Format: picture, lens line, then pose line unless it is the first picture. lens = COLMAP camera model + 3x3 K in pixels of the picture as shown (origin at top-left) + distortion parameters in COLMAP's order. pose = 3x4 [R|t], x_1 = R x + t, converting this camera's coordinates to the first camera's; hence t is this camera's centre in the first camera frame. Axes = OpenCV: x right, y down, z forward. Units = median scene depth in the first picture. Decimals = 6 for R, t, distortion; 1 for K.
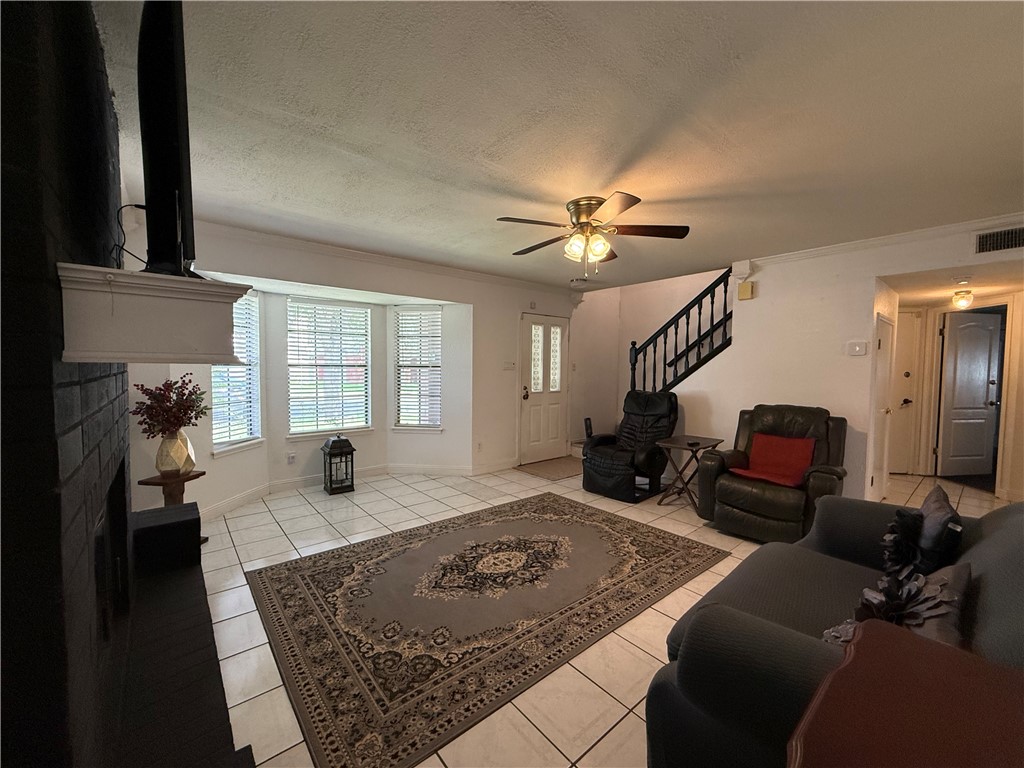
lens RADIAL K [[409.3, 0, 512.0], [0, 409.3, 384.0], [0, 0, 1]] dist [0.000187, -0.000183]
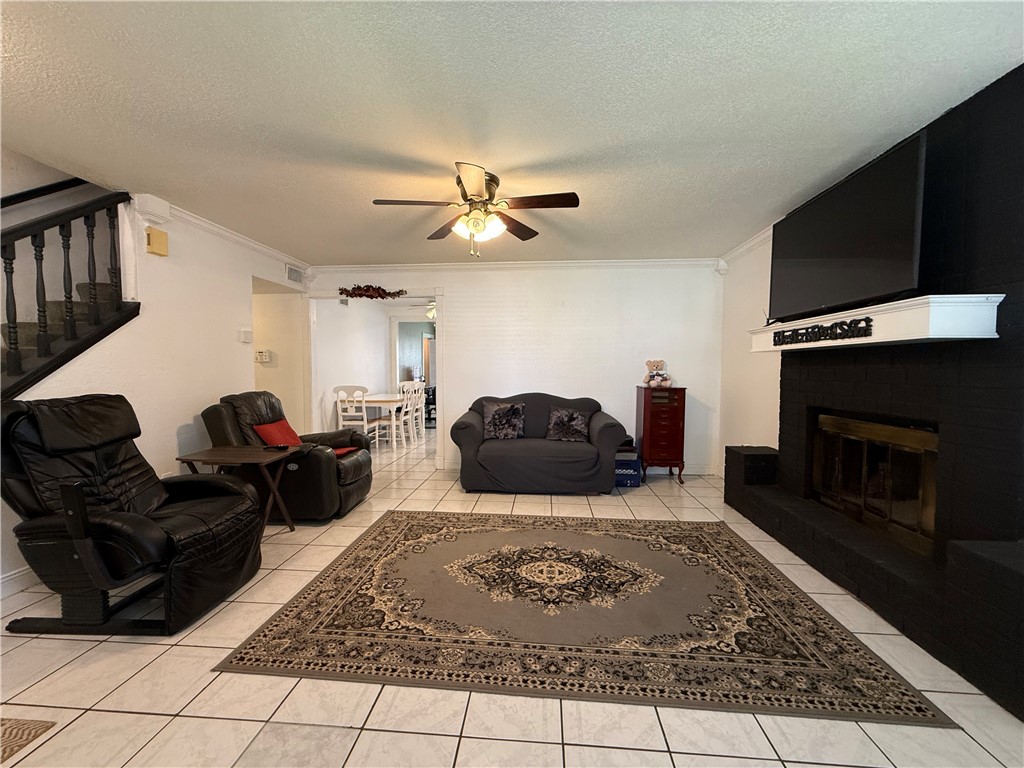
lens RADIAL K [[409.3, 0, 512.0], [0, 409.3, 384.0], [0, 0, 1]] dist [0.000187, -0.000183]
pose [[-0.710494, -0.035221, 0.702821, -0.532962], [0.025587, 0.996793, 0.075819, -0.029942], [-0.703238, 0.071852, -0.707315, 1.559591]]
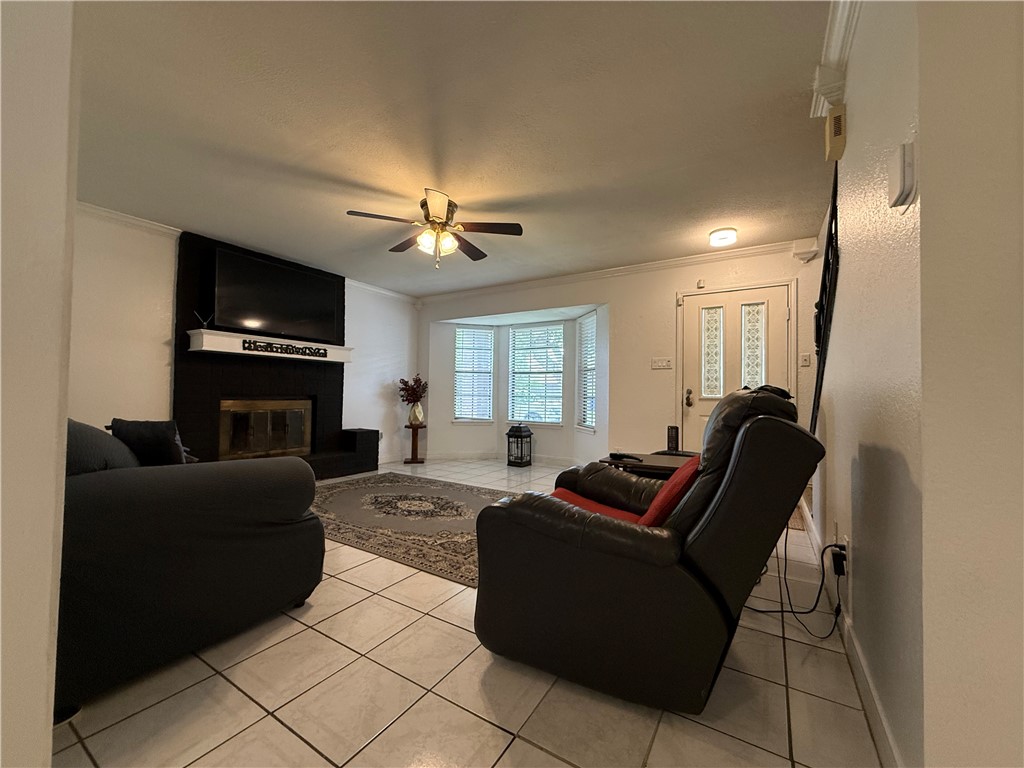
lens RADIAL K [[409.3, 0, 512.0], [0, 409.3, 384.0], [0, 0, 1]] dist [0.000187, -0.000183]
pose [[0.312024, -0.028156, -0.949657, 1.235767], [-0.055552, 0.997310, -0.047821, 0.094121], [0.948449, 0.067677, 0.309621, 0.820131]]
